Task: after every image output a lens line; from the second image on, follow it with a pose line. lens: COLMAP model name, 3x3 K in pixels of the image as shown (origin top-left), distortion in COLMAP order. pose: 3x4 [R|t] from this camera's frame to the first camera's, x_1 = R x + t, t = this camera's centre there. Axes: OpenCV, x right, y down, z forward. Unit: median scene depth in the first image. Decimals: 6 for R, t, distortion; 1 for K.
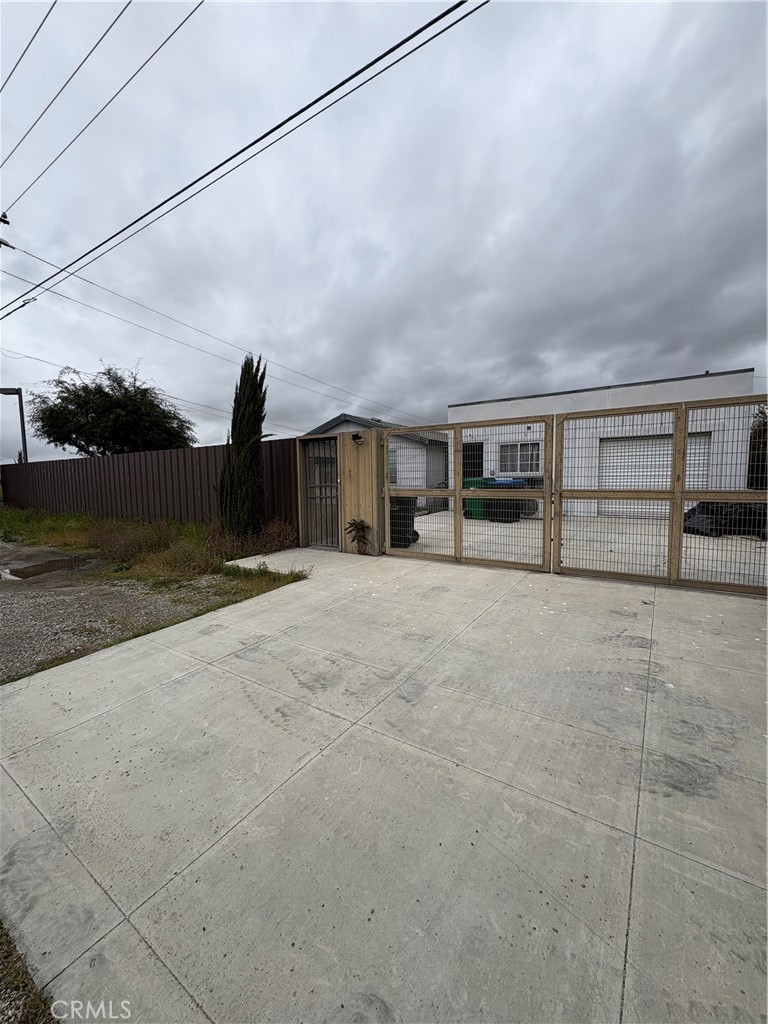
lens RADIAL K [[408.9, 0, 382.2], [0, 408.9, 511.9], [0, 0, 1]] dist [0.005005, 0.000000]
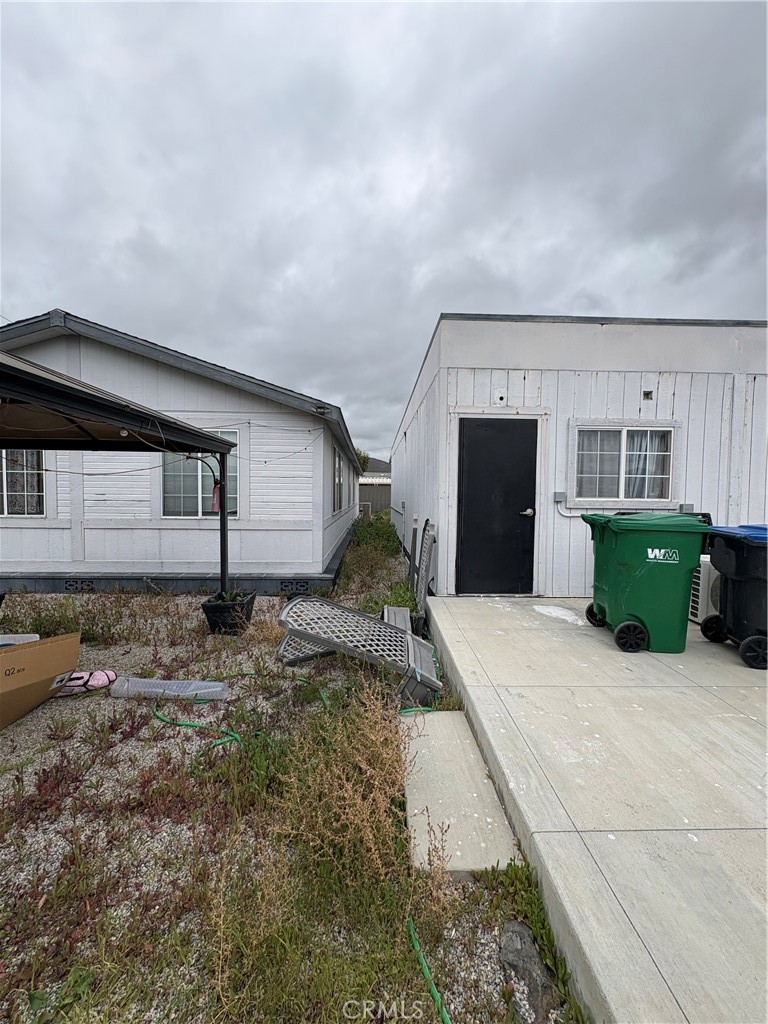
lens RADIAL K [[408.9, 0, 384.4], [0, 408.9, 513.5], [0, 0, 1]] dist [0.005005, 0.000000]
pose [[0.811840, -0.006275, 0.583846, -0.103114], [0.028382, 0.999184, -0.028726, -0.073817], [-0.583190, 0.039891, 0.811356, 0.777116]]
